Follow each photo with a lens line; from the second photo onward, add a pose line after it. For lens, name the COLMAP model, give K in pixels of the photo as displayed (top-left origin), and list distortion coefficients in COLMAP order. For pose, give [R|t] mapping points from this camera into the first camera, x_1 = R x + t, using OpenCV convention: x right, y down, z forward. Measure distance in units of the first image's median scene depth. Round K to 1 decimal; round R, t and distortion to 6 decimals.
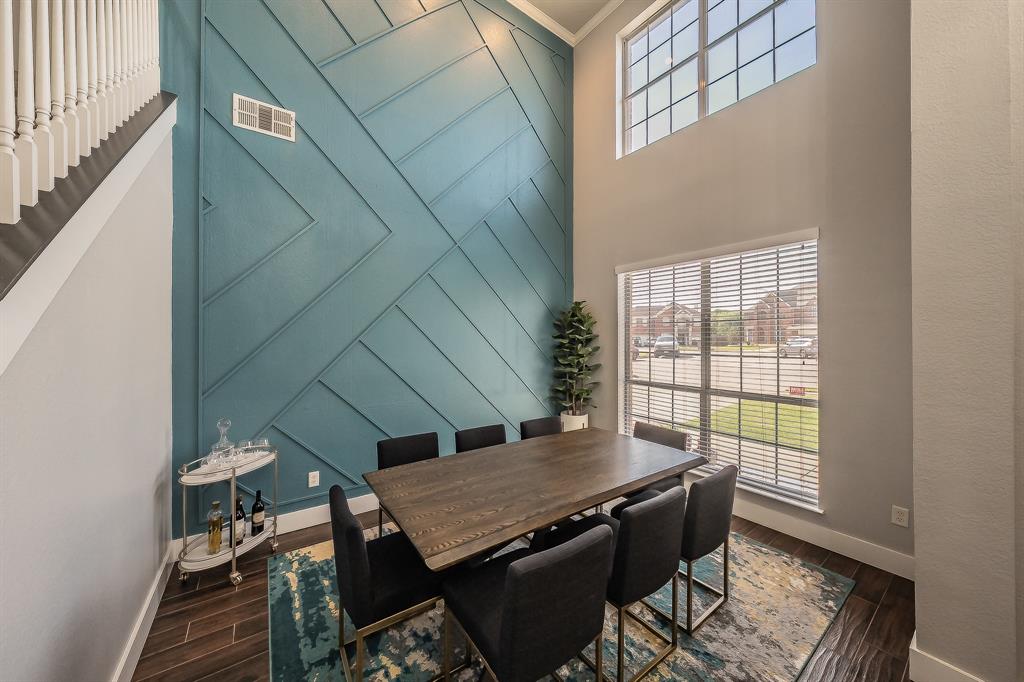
lens RADIAL K [[357.9, 0, 515.5], [0, 357.9, 334.7], [0, 0, 1]] dist [-0.001509, -0.000088]
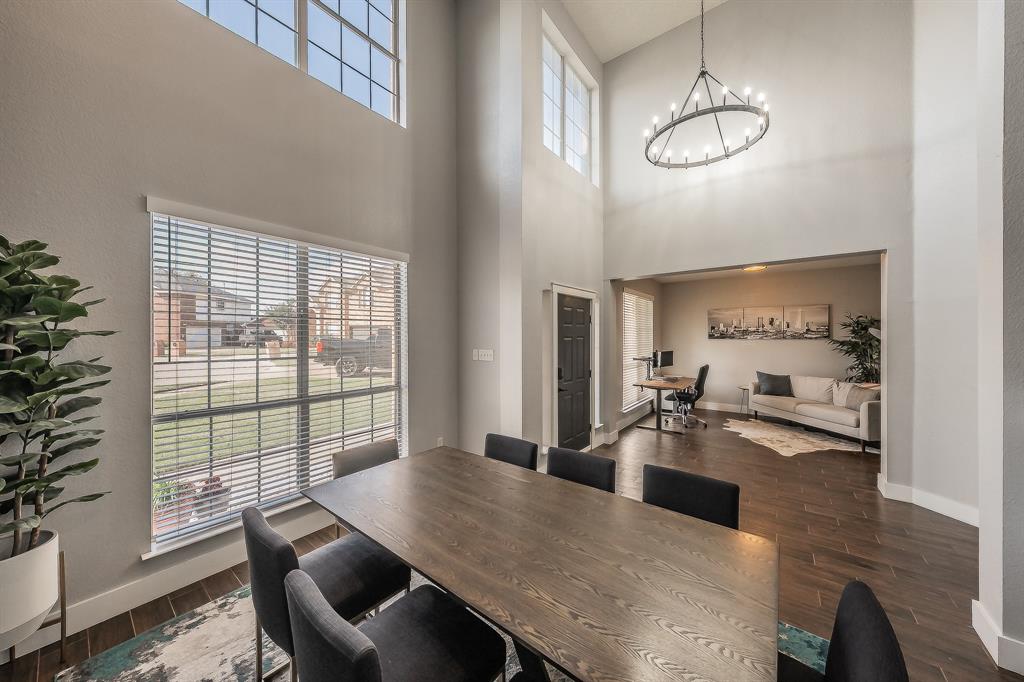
lens RADIAL K [[348.7, 0, 505.4], [0, 348.7, 336.5], [0, 0, 1]] dist [0.000285, 0.000422]
pose [[-0.265435, -0.000443, 0.964129, -0.427395], [-0.005151, 0.999986, -0.000959, 0.006004], [-0.964115, -0.005221, -0.265433, 0.856496]]
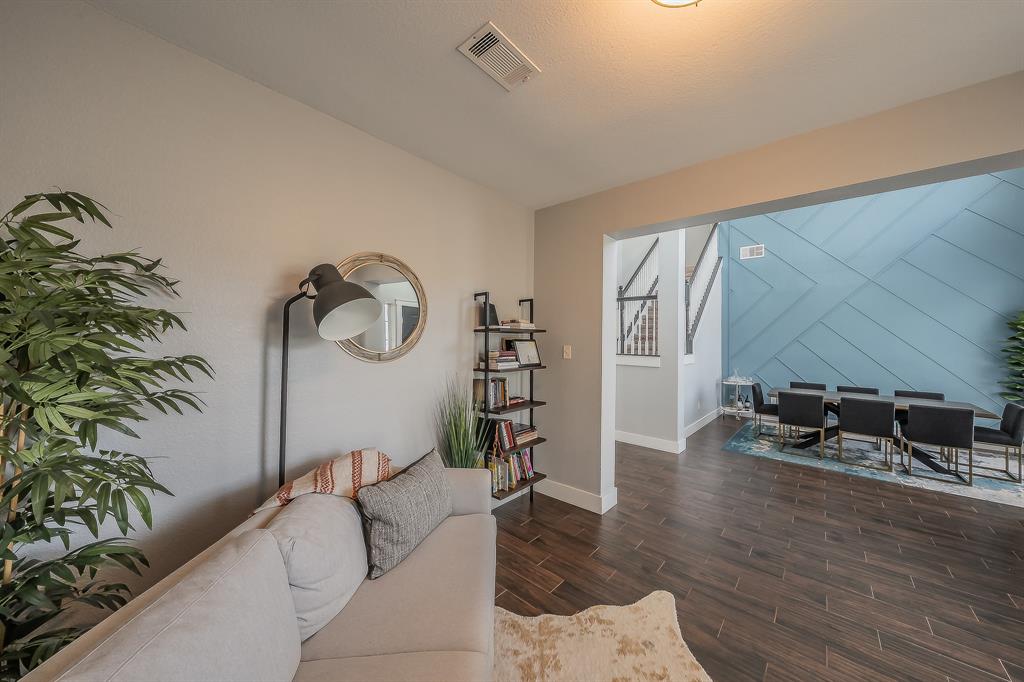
lens RADIAL K [[348.7, 0, 519.1], [0, 348.7, 335.0], [0, 0, 1]] dist [0.000285, 0.000422]
pose [[0.217798, -0.008281, -0.975959, 1.305691], [-0.004744, 0.999943, -0.009543, 0.016902], [0.975982, 0.006708, 0.217746, -1.110553]]
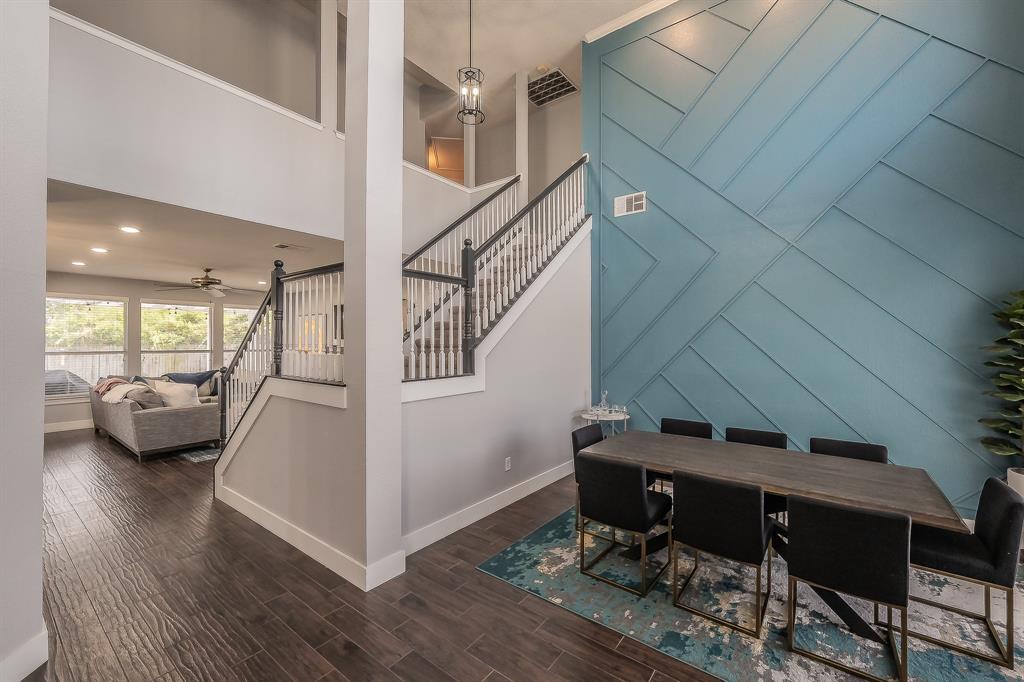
lens RADIAL K [[417.2, 0, 517.0], [0, 417.2, 343.4], [0, 0, 1]] dist [0.002066, -0.000760]
pose [[0.295395, -0.002860, -0.955371, 0.873986], [0.005254, 0.999985, -0.001369, 0.006269], [0.955361, -0.004615, 0.295406, -0.020524]]
